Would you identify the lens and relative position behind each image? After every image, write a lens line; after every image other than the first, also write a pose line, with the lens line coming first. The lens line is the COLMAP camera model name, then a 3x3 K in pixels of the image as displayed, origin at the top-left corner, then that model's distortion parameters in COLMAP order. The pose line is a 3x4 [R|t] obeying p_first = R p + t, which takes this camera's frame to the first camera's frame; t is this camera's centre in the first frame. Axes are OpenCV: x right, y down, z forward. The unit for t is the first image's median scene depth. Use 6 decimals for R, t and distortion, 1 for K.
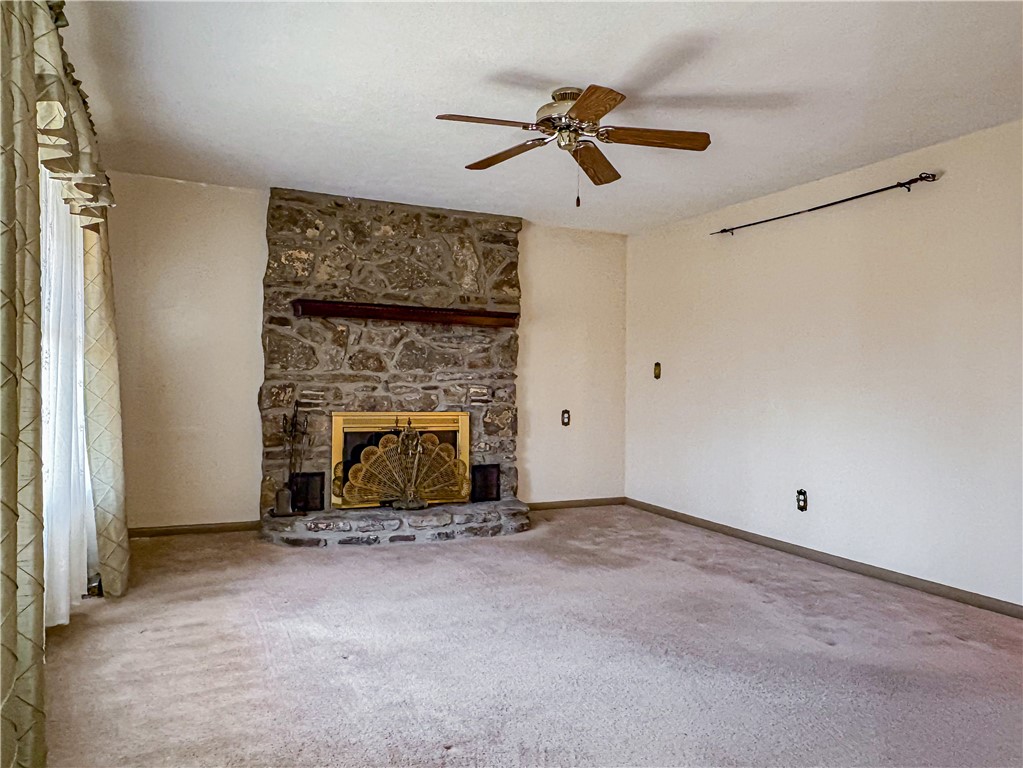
lens RADIAL K [[715.7, 0, 511.2], [0, 715.7, 385.9], [0, 0, 1]] dist [-0.011123, -0.000678]
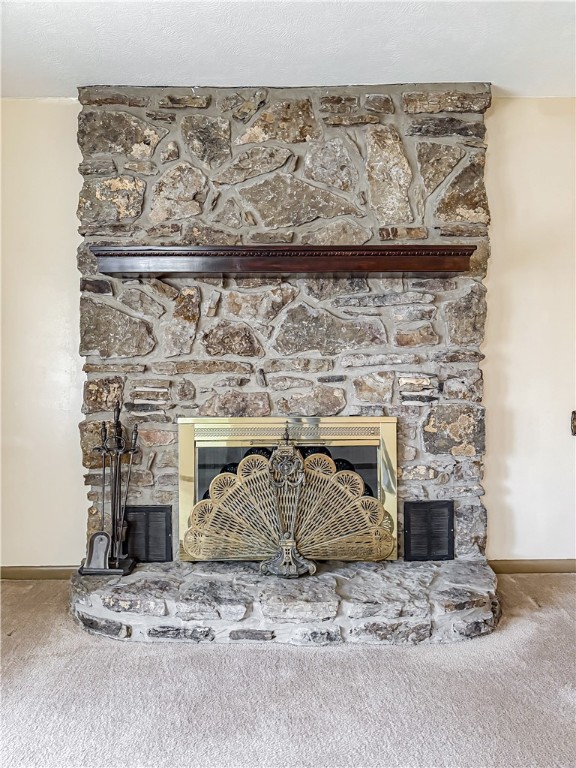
lens RADIAL K [[603.5, 0, 278.3], [0, 603.5, 396.3], [0, 0, 1]] dist [-0.005959, 0.013804]
pose [[0.904410, 0.001197, -0.426663, 0.075369], [0.020690, 0.998697, 0.046658, -0.008213], [0.426162, -0.051026, 0.903207, 0.515606]]
